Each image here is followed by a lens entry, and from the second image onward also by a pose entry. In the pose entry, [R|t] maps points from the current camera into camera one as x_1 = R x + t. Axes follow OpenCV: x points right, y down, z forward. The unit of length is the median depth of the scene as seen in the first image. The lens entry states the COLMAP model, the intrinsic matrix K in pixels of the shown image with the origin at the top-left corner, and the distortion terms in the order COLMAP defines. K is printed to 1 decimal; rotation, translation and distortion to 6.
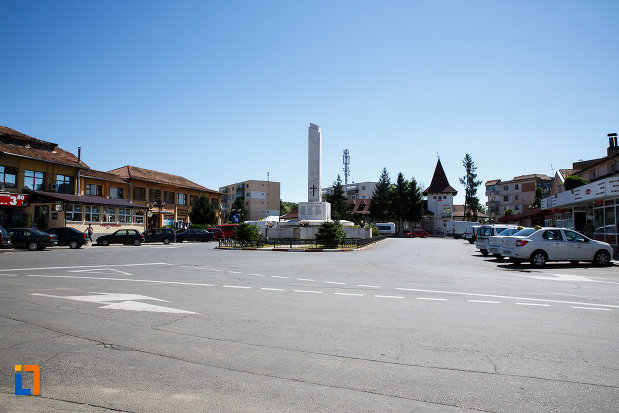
lens RADIAL K [[415.1, 0, 309.5], [0, 415.1, 206.6], [0, 0, 1]] dist [-0.108707, 0.062481]
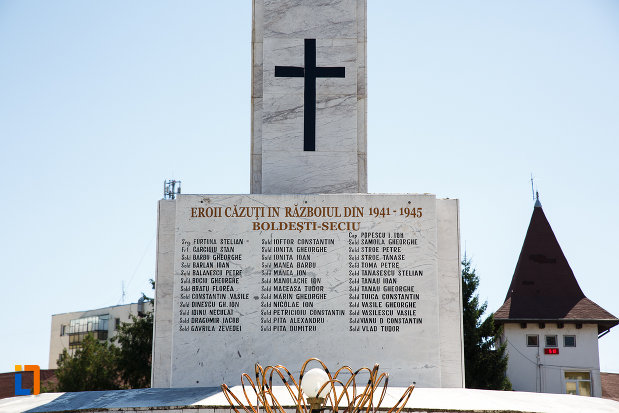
lens RADIAL K [[1136.5, 0, 311.3], [0, 1136.5, 205.9], [0, 0, 1]] dist [0.246664, 0.000000]
pose [[0.969405, 0.046473, 0.241028, -0.024185], [-0.006366, 0.986344, -0.164576, 0.016234], [-0.245385, 0.158007, 0.956462, 0.297545]]
